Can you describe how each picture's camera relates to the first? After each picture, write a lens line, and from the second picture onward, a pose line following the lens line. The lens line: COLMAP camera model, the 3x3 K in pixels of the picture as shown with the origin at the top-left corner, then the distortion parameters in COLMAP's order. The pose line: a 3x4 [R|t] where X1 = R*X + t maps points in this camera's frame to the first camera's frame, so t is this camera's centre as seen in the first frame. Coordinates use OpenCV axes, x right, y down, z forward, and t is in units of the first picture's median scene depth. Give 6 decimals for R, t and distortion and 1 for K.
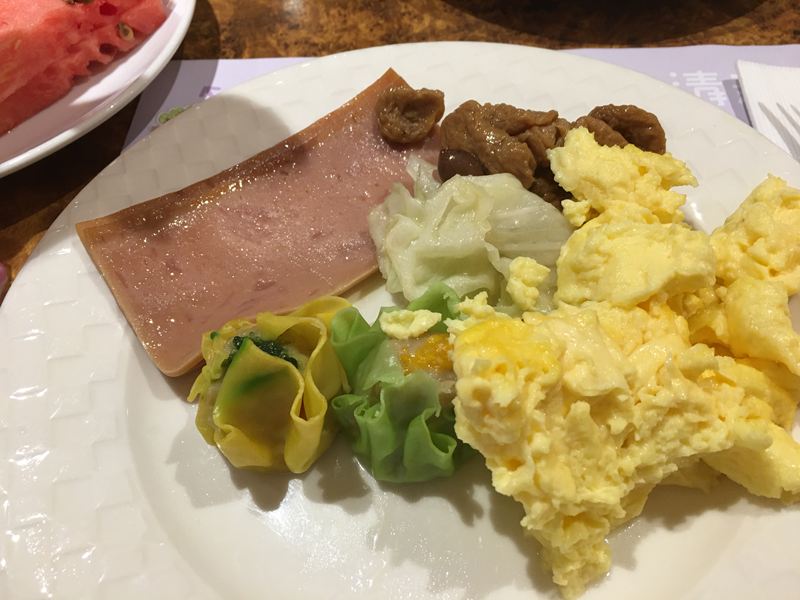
lens RADIAL K [[710.8, 0, 398.6], [0, 710.8, 288.6], [0, 0, 1]] dist [0.013302, -0.006348]
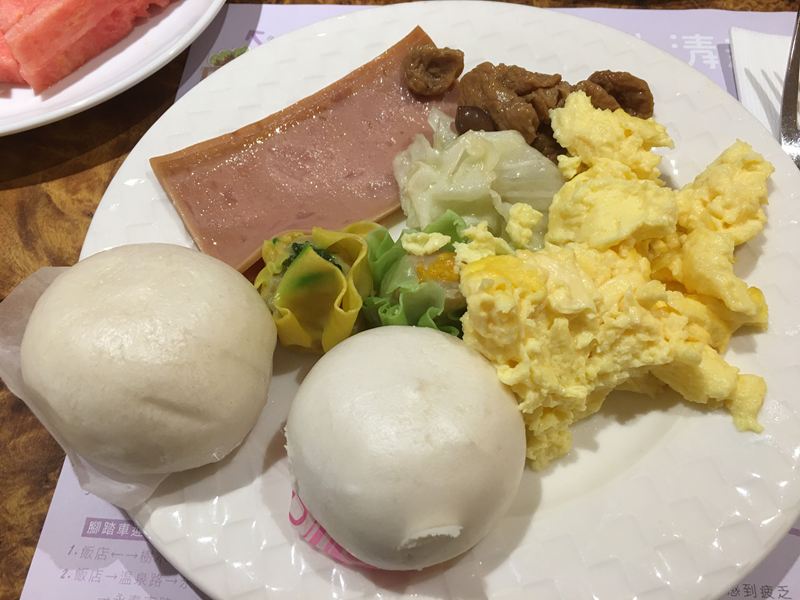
lens RADIAL K [[710.8, 0, 398.6], [0, 710.8, 288.6], [0, 0, 1]] dist [0.013302, -0.006348]
pose [[0.998893, 0.044581, -0.014995, -0.008283], [-0.042687, 0.993119, 0.109056, -0.021905], [0.019754, -0.108295, 0.993923, -0.212505]]
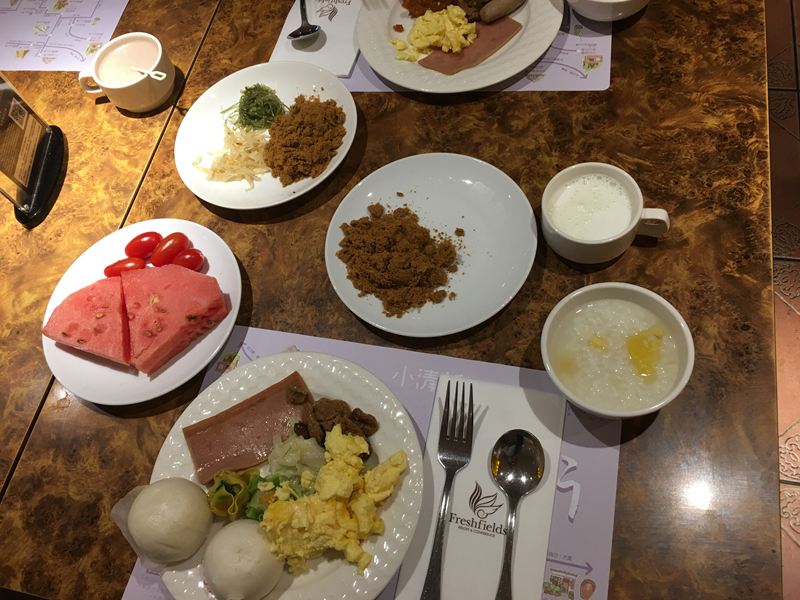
lens RADIAL K [[672.8, 0, 400.2], [0, 672.8, 297.0], [0, 0, 1]] dist [0.078464, -0.124012]
pose [[0.973172, 0.123672, -0.194015, 1.036062], [-0.088077, 0.979266, 0.182427, -1.348324], [0.212553, -0.160445, 0.963887, -1.652212]]
